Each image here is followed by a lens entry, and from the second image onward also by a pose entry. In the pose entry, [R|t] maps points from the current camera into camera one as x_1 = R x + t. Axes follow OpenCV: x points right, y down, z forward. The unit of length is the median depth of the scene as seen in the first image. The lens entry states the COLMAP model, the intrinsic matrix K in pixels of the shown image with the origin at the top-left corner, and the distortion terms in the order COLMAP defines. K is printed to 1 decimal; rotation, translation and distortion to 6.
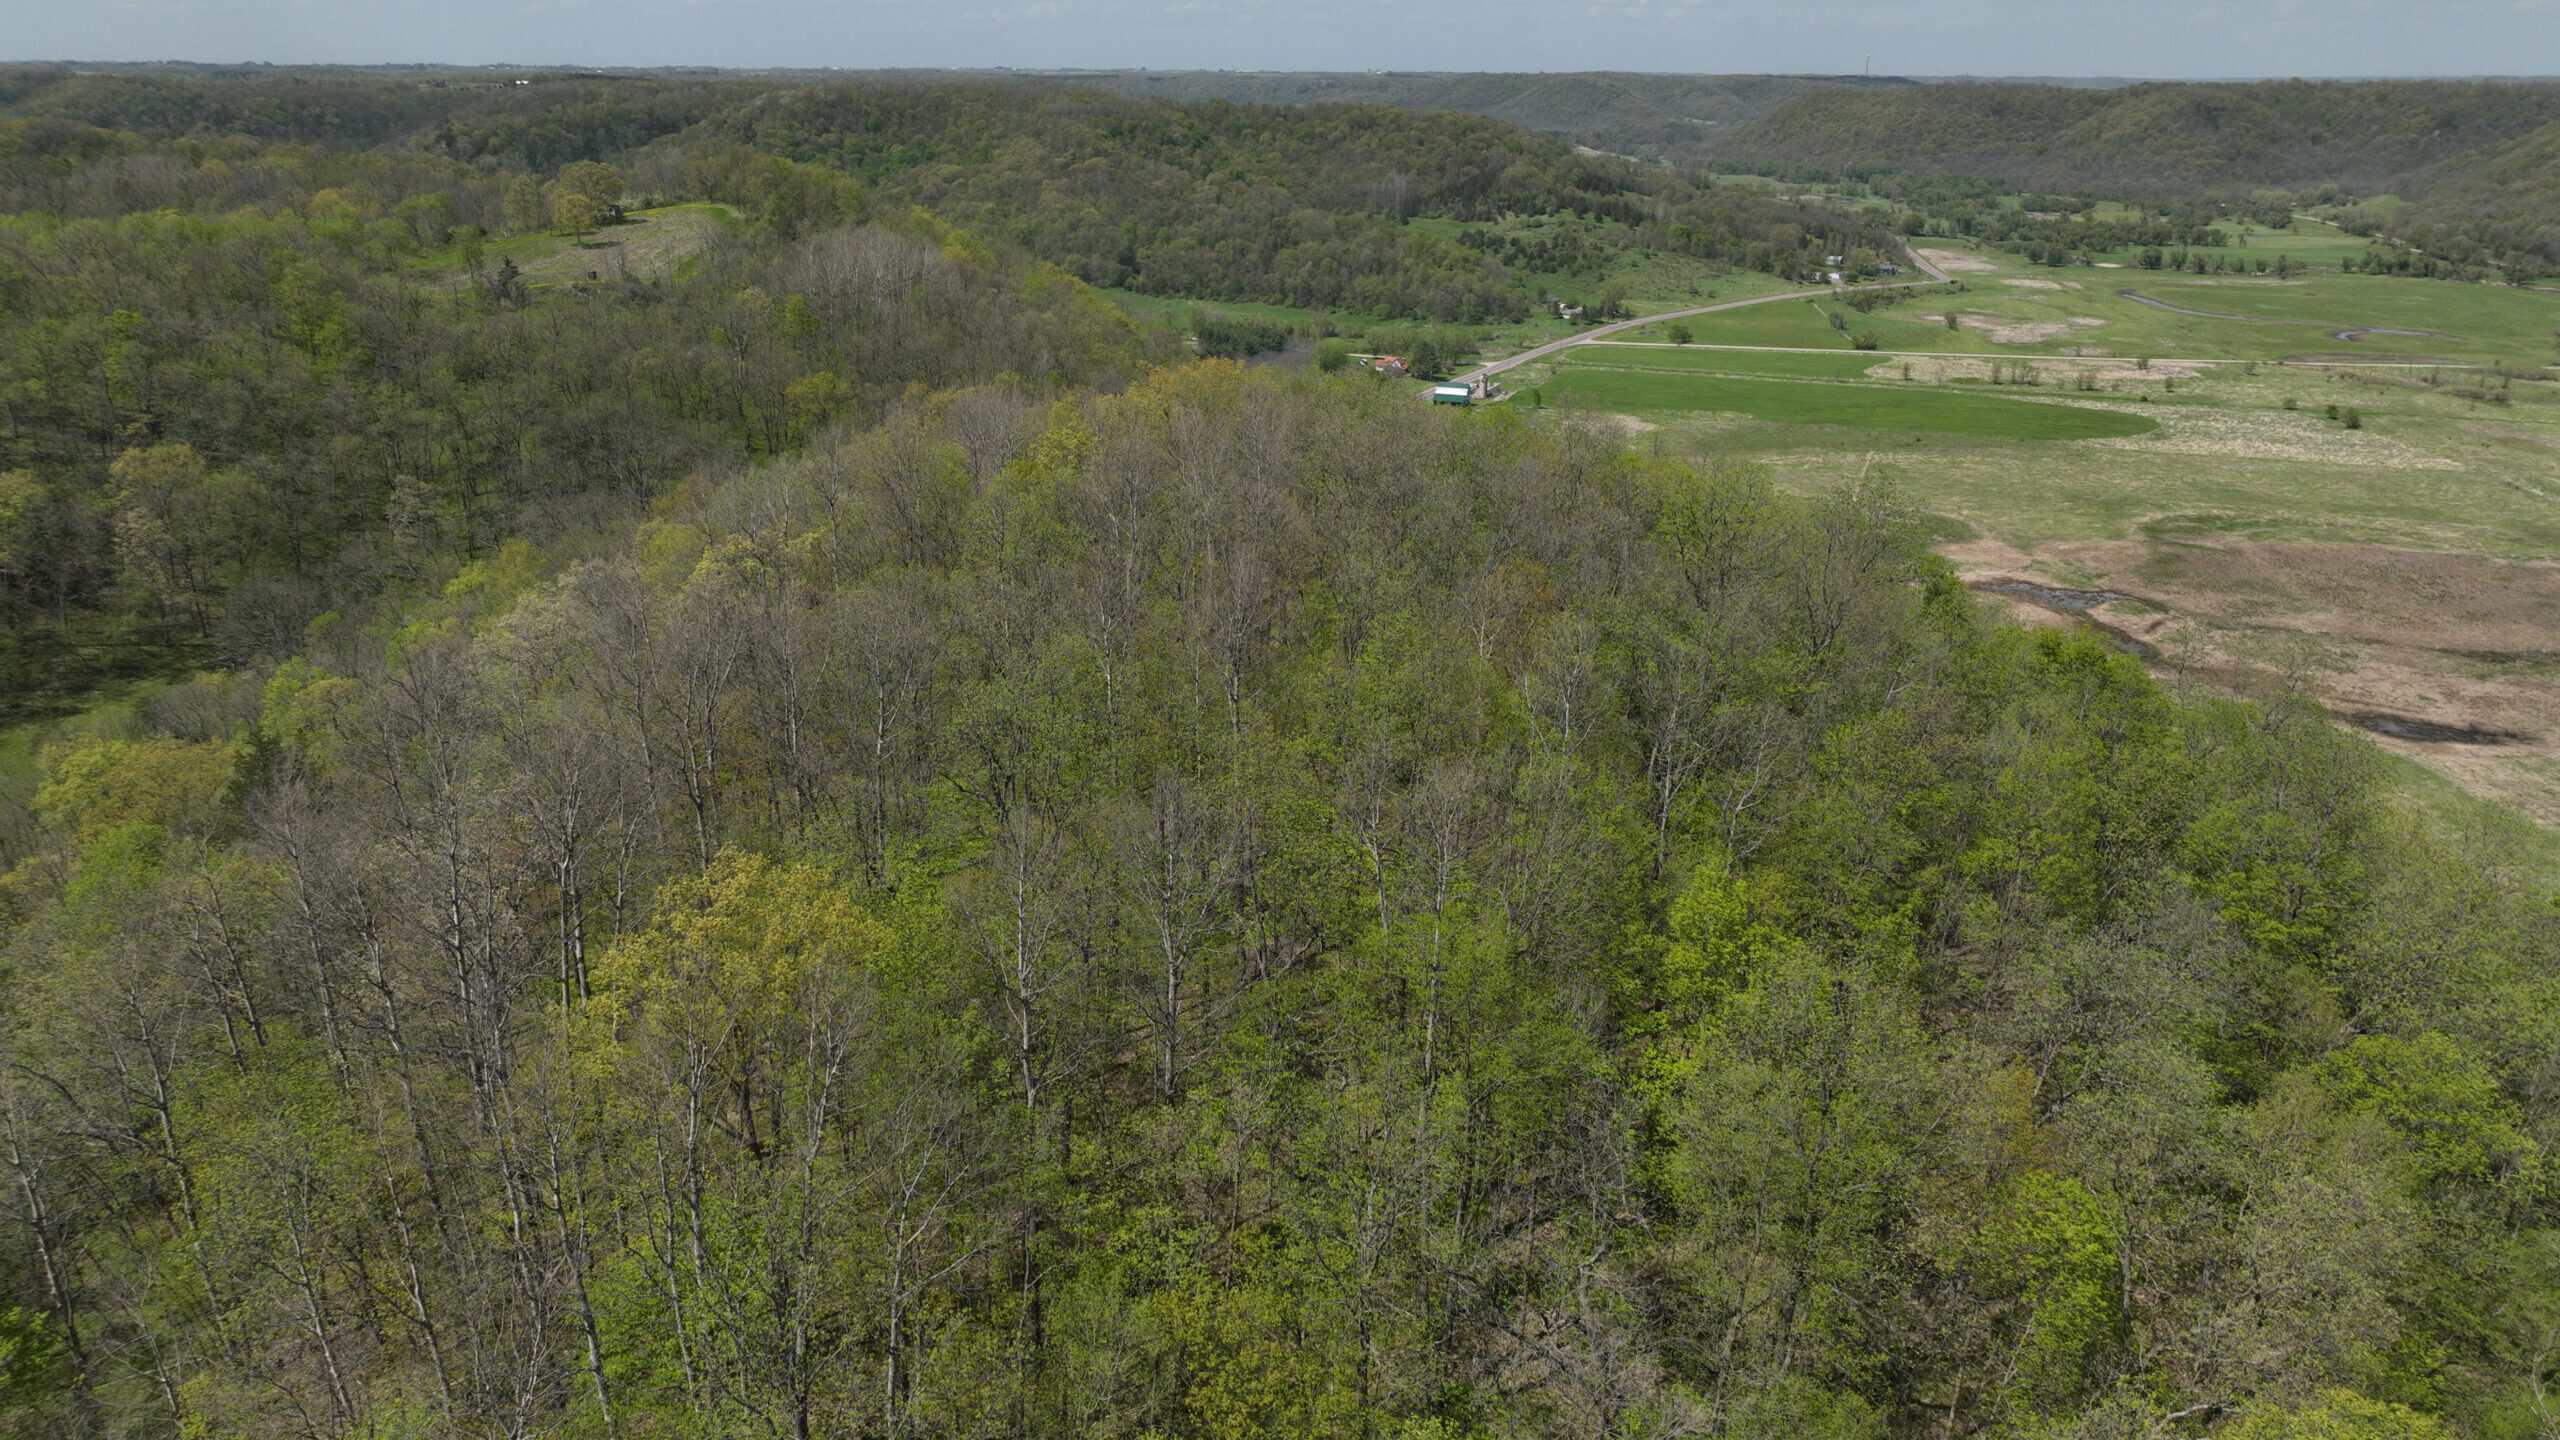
lens RADIAL K [[1802.4, 0, 1283.0], [0, 1802.4, 727.2], [0, 0, 1]] dist [-0.002651, 0.024284]
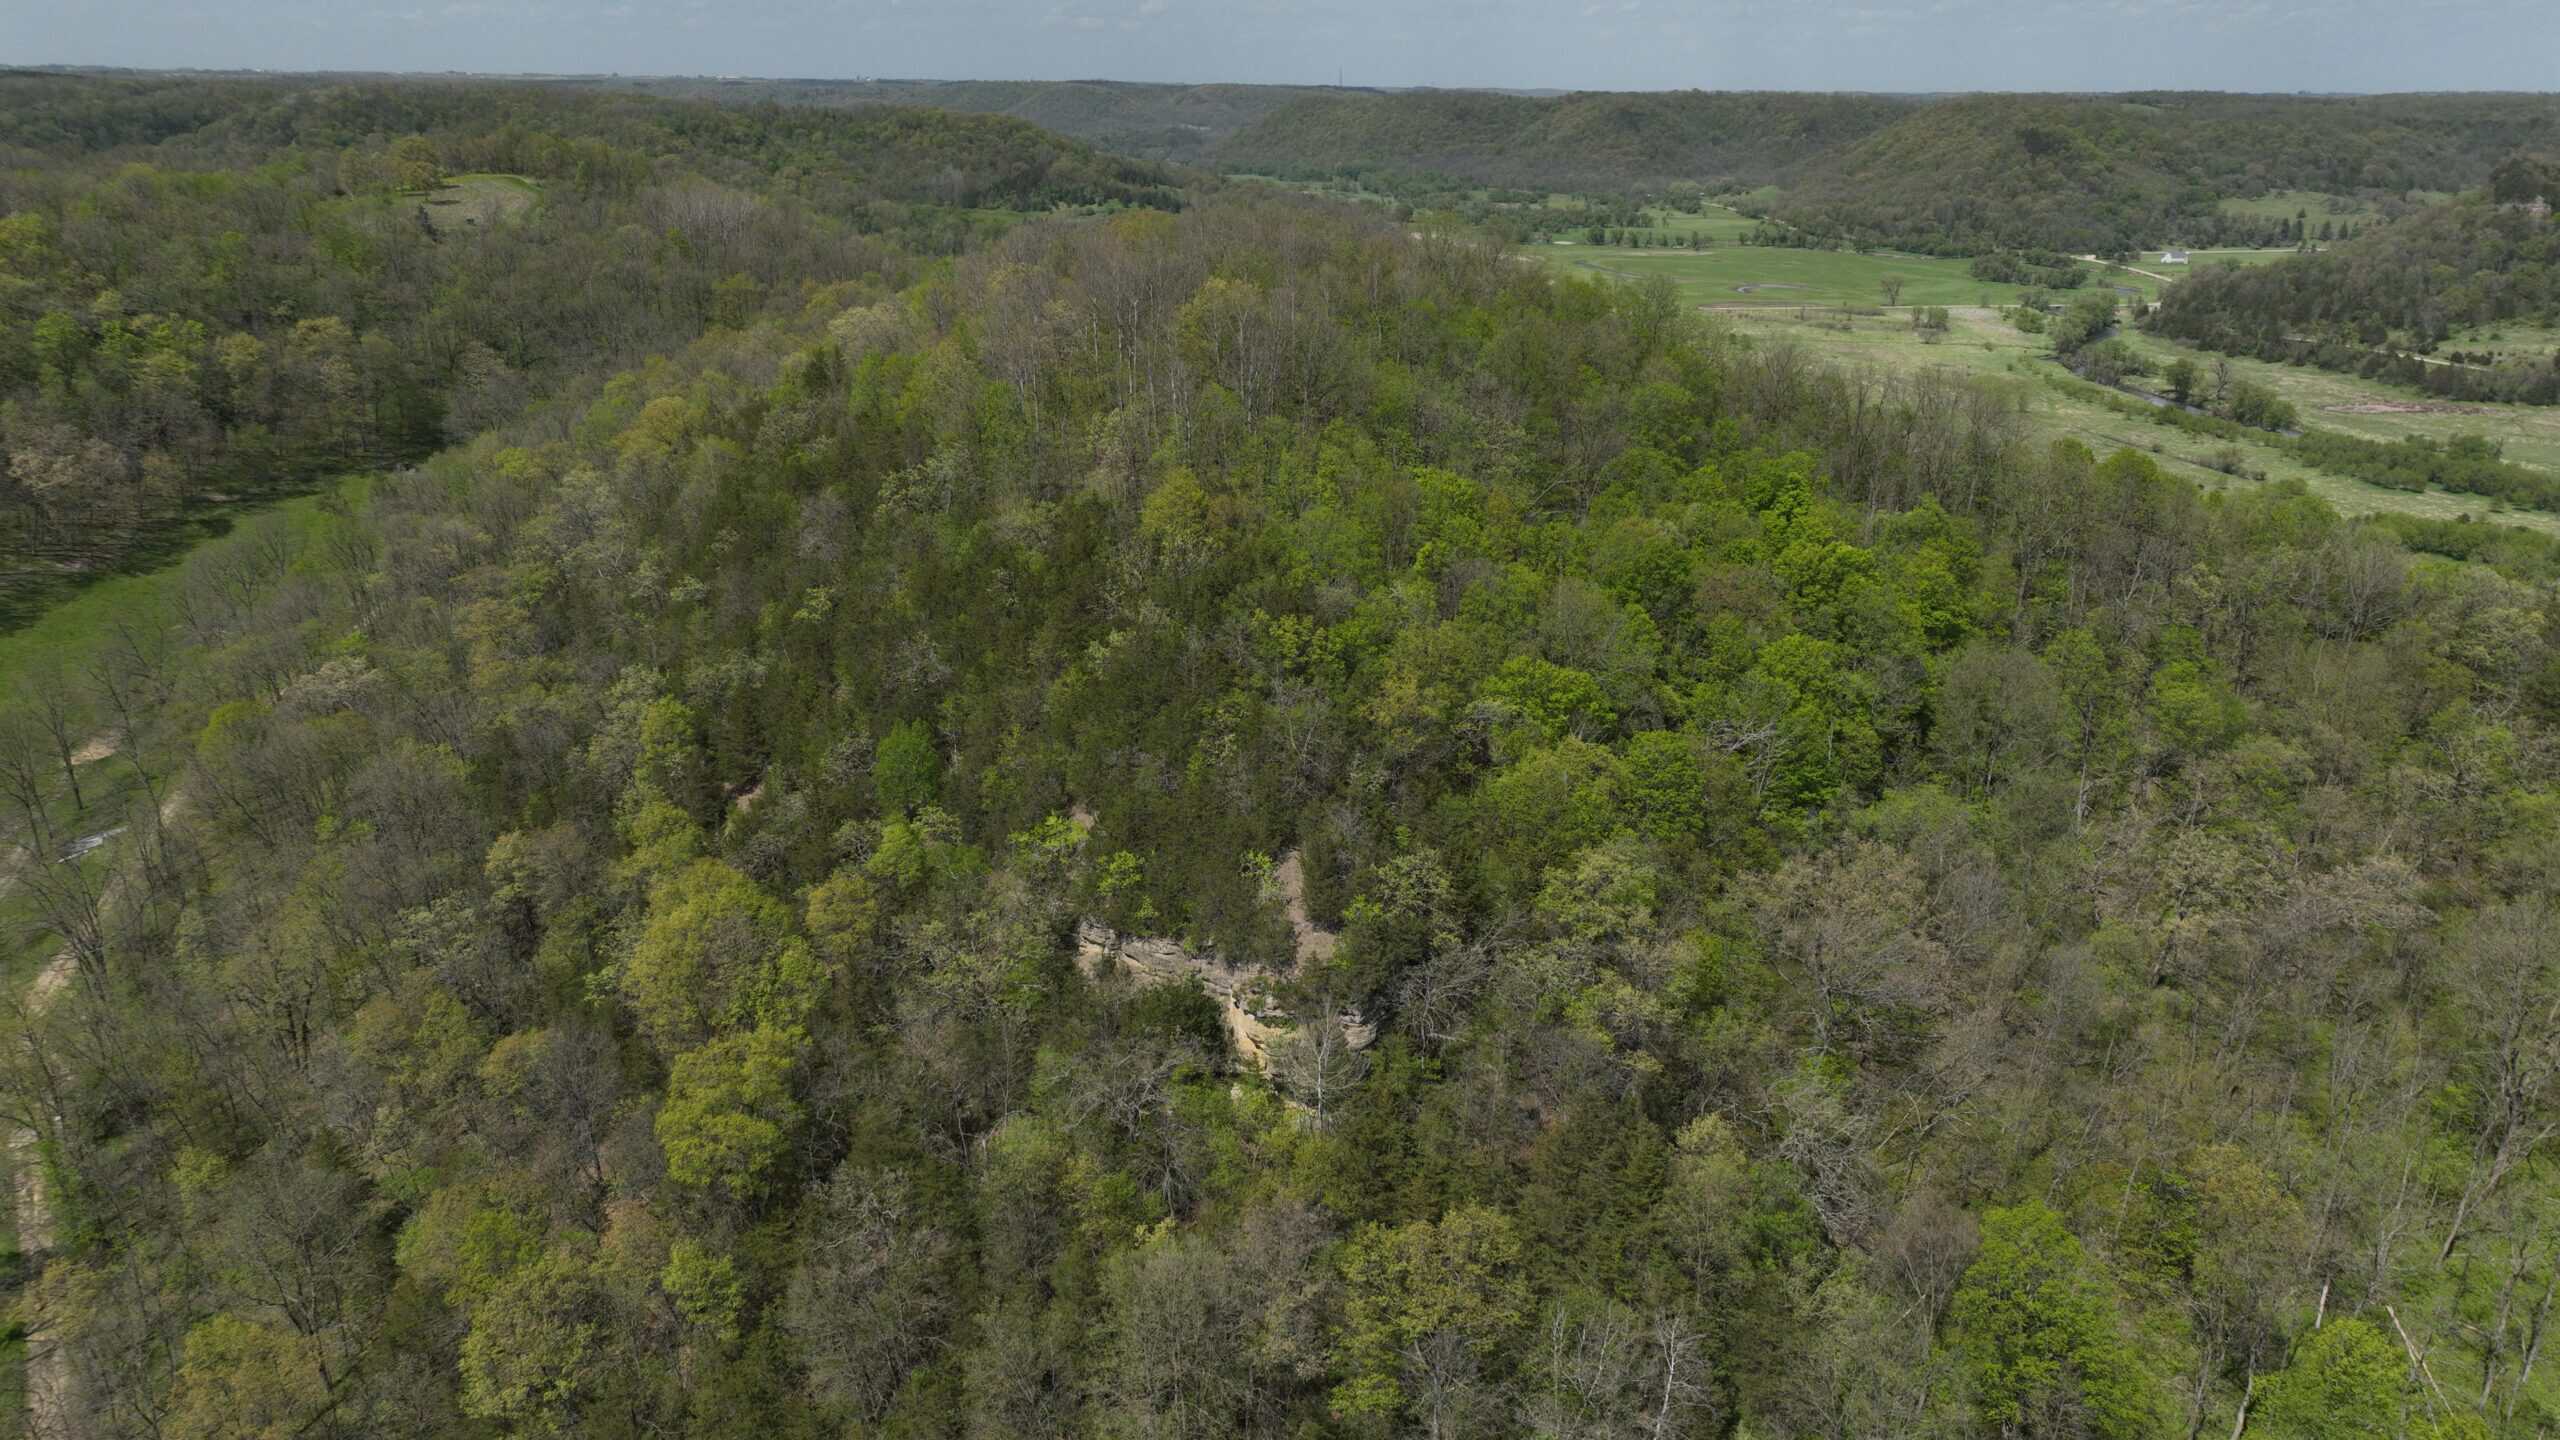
lens RADIAL K [[1802.4, 0, 1282.7], [0, 1802.4, 719.4], [0, 0, 1]] dist [-0.002651, 0.024284]
pose [[0.964060, -0.083646, 0.252174, -0.049272], [0.085714, 0.996316, 0.002795, 0.039614], [-0.251479, 0.018920, 0.967678, -0.101276]]
